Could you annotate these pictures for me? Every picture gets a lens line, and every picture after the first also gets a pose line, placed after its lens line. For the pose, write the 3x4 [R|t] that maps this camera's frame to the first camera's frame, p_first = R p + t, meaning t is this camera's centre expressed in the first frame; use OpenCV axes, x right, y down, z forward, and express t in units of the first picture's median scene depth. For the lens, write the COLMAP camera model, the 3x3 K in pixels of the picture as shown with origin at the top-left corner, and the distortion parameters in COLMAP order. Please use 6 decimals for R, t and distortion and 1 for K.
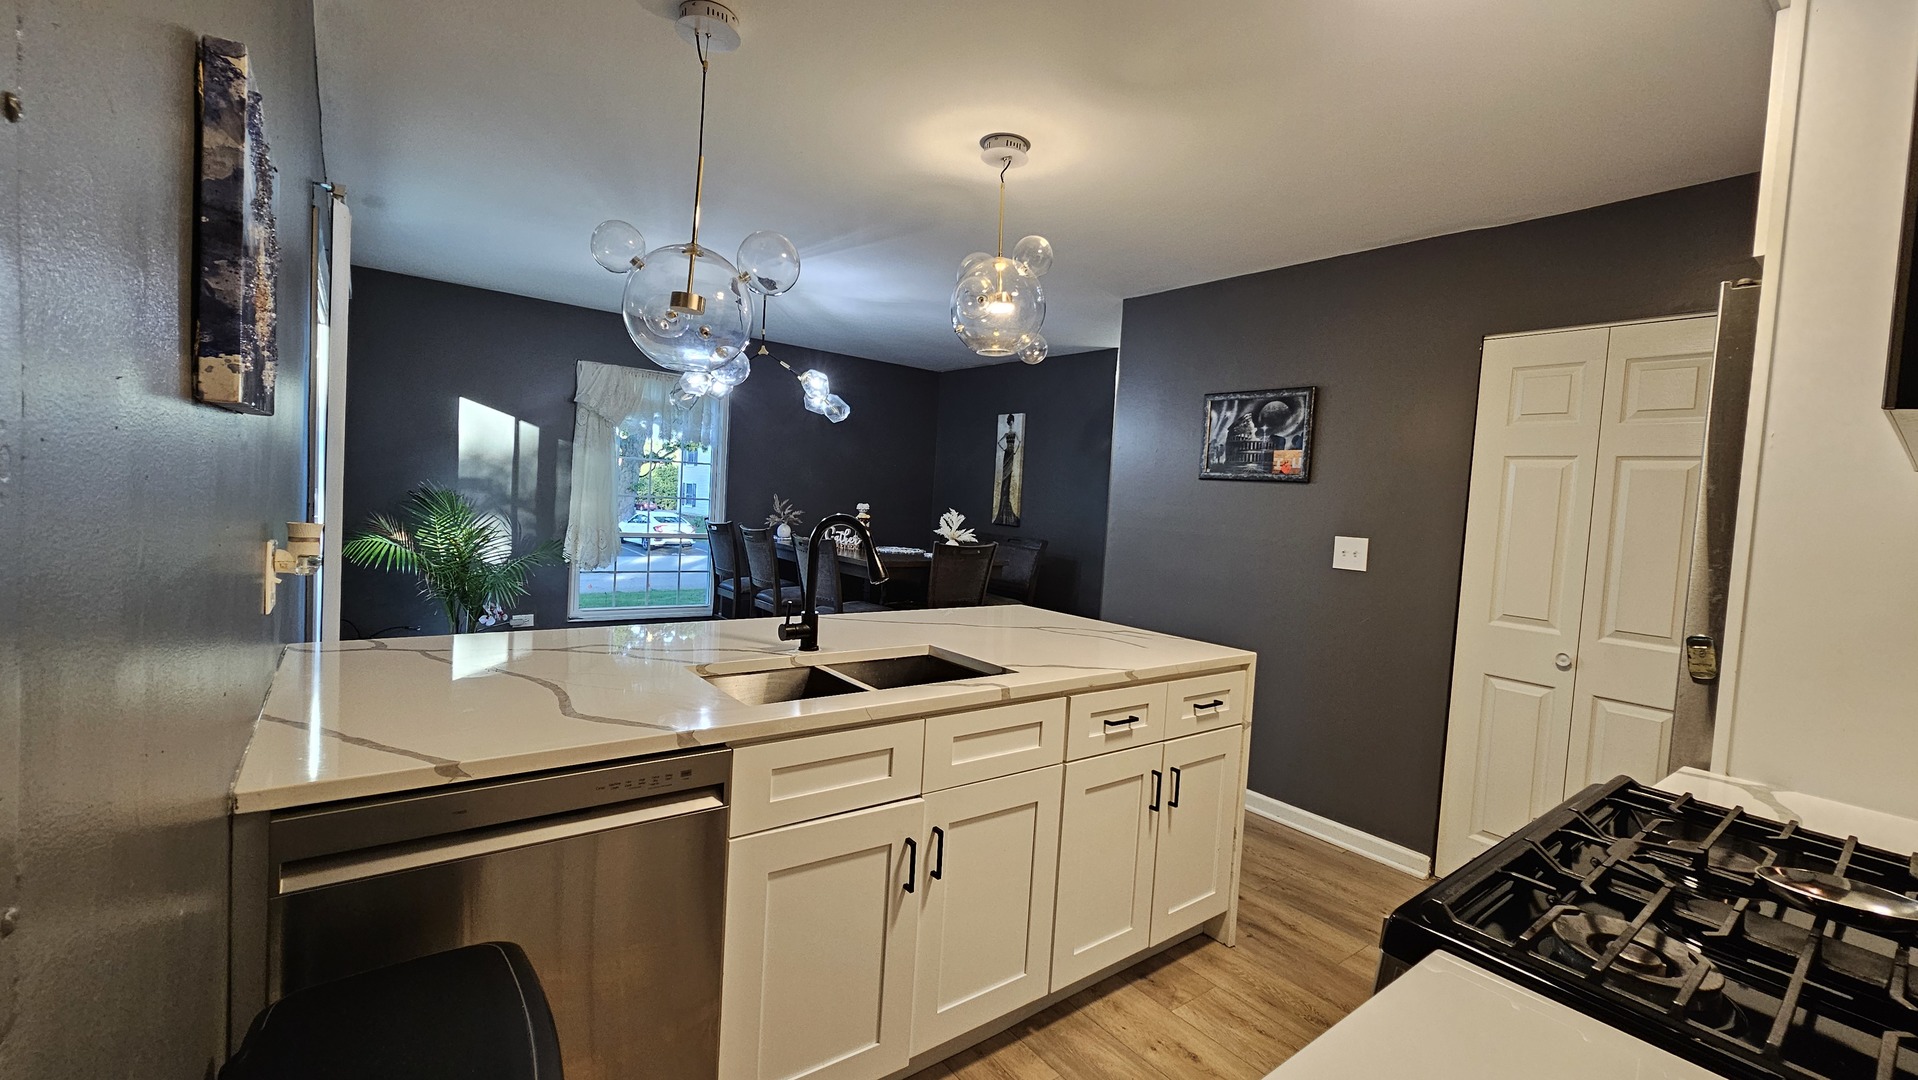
lens RADIAL K [[783.7, 0, 947.6], [0, 783.7, 534.4], [0, 0, 1]] dist [-0.004231, -0.000311]
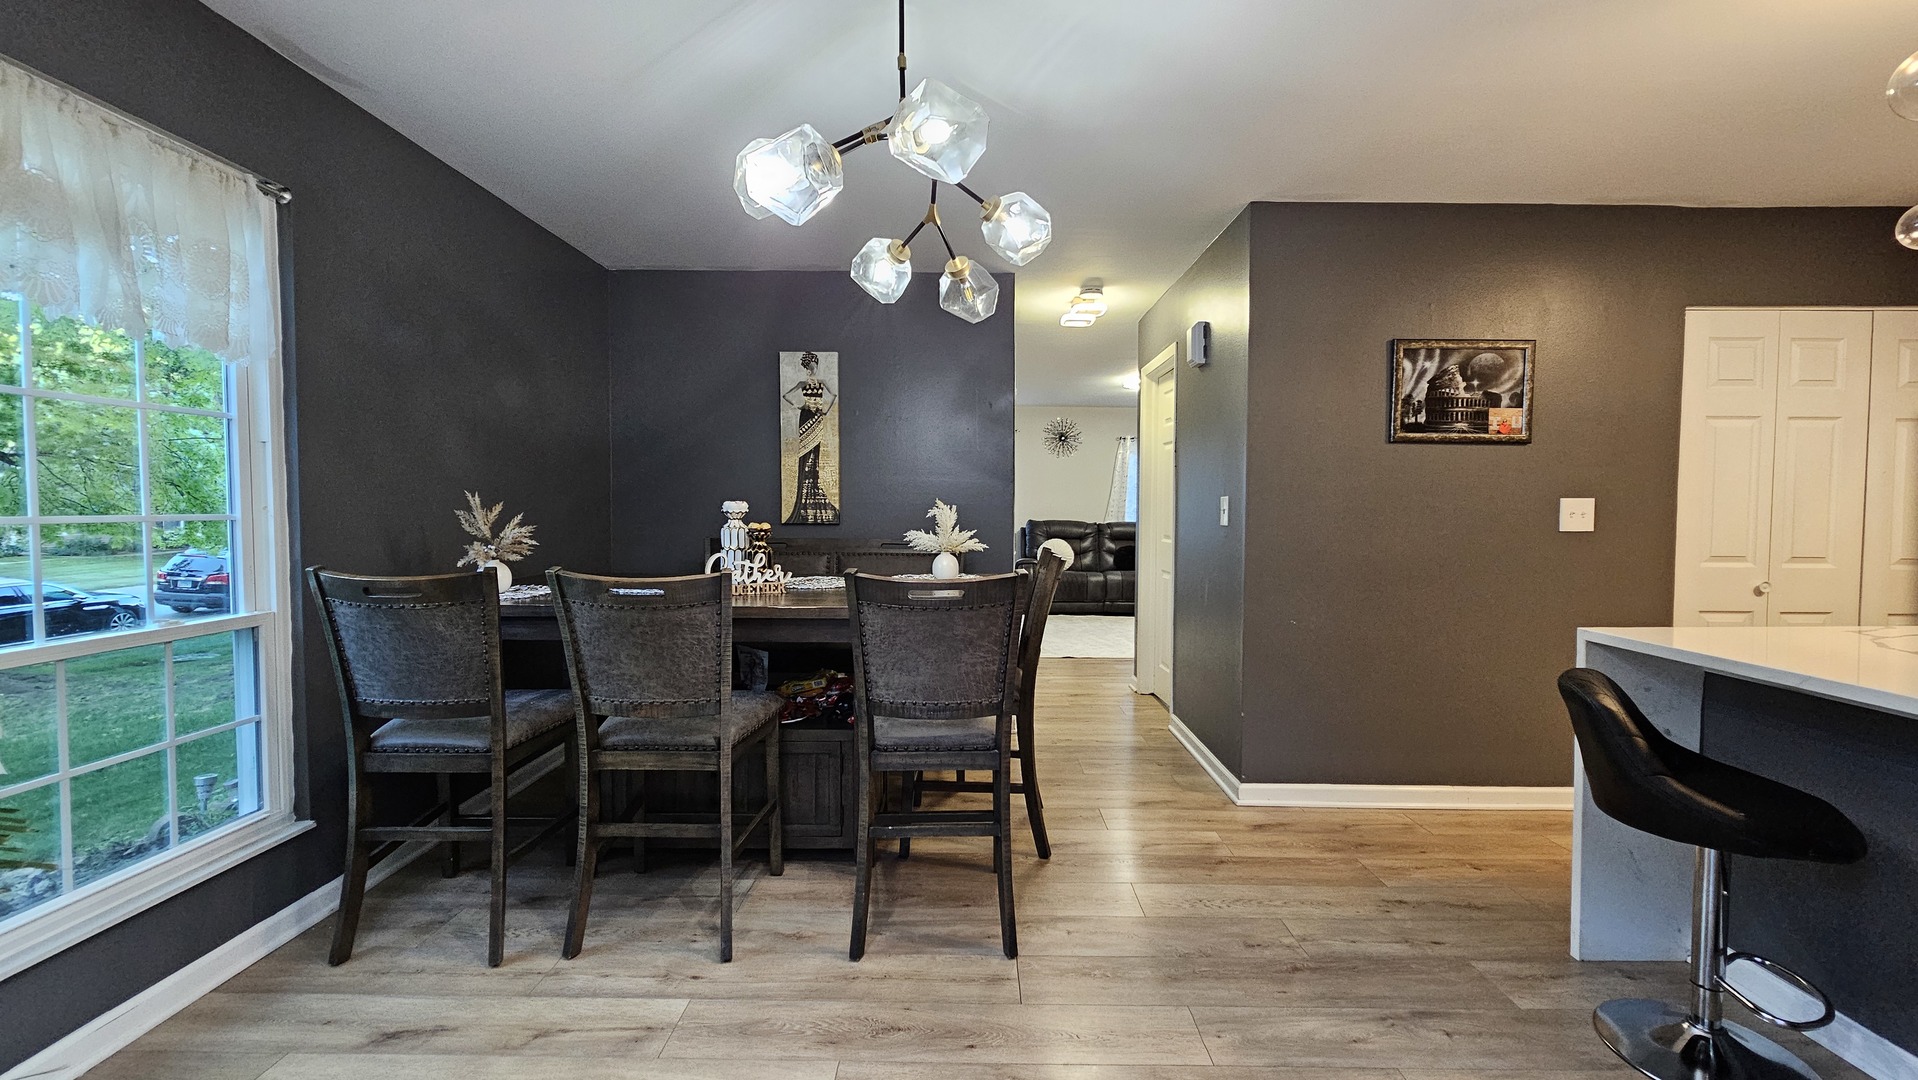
lens RADIAL K [[783.7, 0, 964.4], [0, 783.7, 539.3], [0, 0, 1]] dist [-0.004231, -0.000311]
pose [[0.607616, -0.094910, 0.788540, -0.652273], [0.072337, 0.995321, 0.064059, -0.056535], [-0.790930, 0.018117, 0.611638, 0.899687]]
